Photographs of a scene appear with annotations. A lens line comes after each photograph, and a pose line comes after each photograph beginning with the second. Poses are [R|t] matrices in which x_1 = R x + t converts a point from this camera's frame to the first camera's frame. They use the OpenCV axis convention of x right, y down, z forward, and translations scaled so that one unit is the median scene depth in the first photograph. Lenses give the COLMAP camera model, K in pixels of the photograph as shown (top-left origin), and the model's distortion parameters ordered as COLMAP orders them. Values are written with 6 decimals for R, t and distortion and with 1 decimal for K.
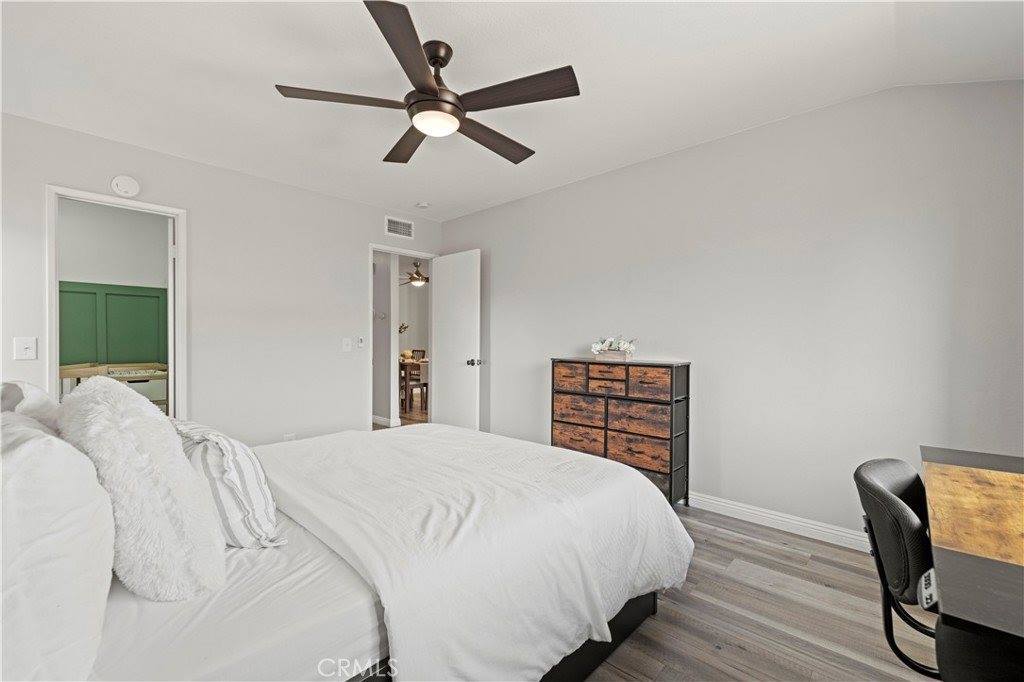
lens RADIAL K [[434.9, 0, 510.7], [0, 434.9, 343.3], [0, 0, 1]] dist [0.001172, 0.000061]
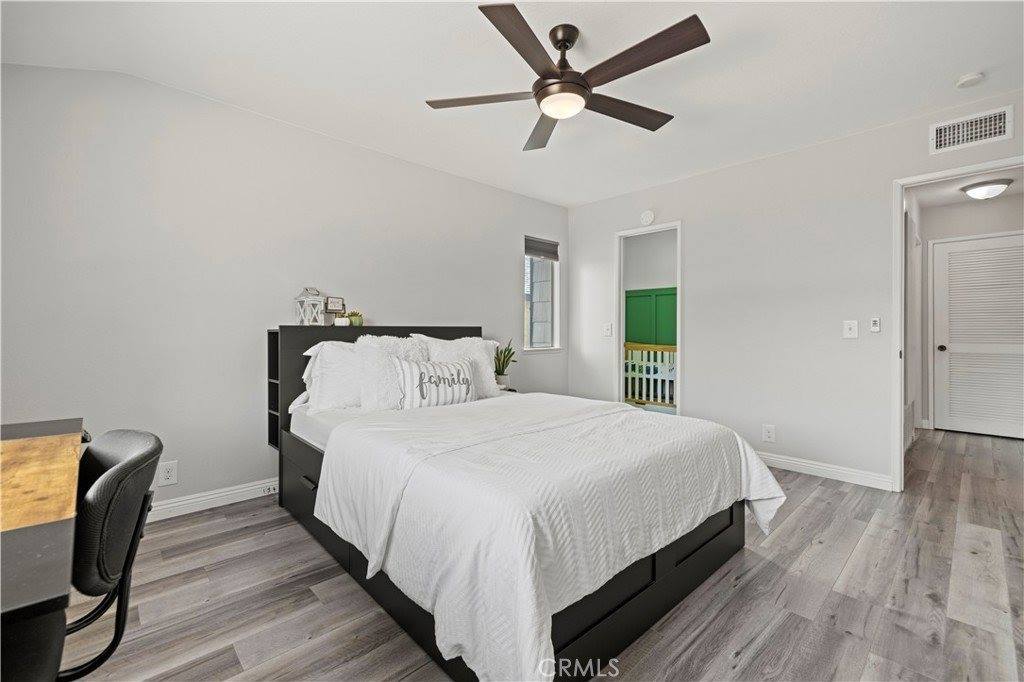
lens RADIAL K [[437.6, 0, 505.5], [0, 437.6, 333.6], [0, 0, 1]] dist [0.003793, -0.000160]
pose [[-0.082887, -0.000842, -0.996559, 0.762723], [-0.012165, 0.999926, 0.000166, 0.031664], [0.996485, 0.012136, -0.082892, 0.833564]]
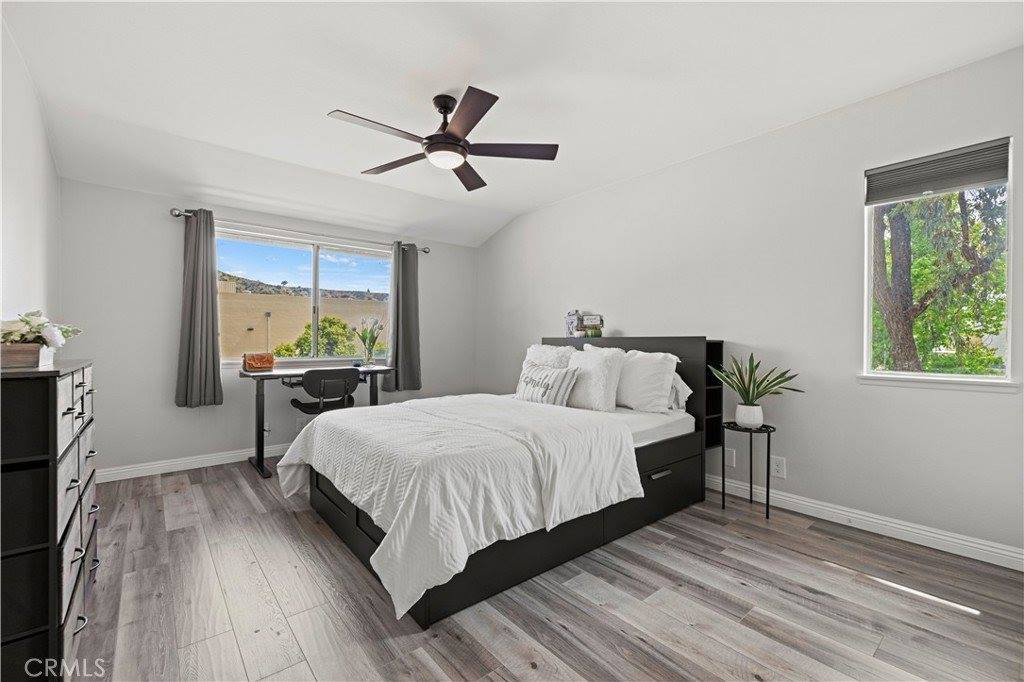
lens RADIAL K [[437.6, 0, 505.5], [0, 437.6, 333.6], [0, 0, 1]] dist [0.003793, -0.000160]
pose [[-0.988886, -0.005422, 0.148579, -0.472126], [-0.005551, 0.999984, -0.000452, 0.003613], [-0.148574, -0.001271, -0.988901, 1.970323]]
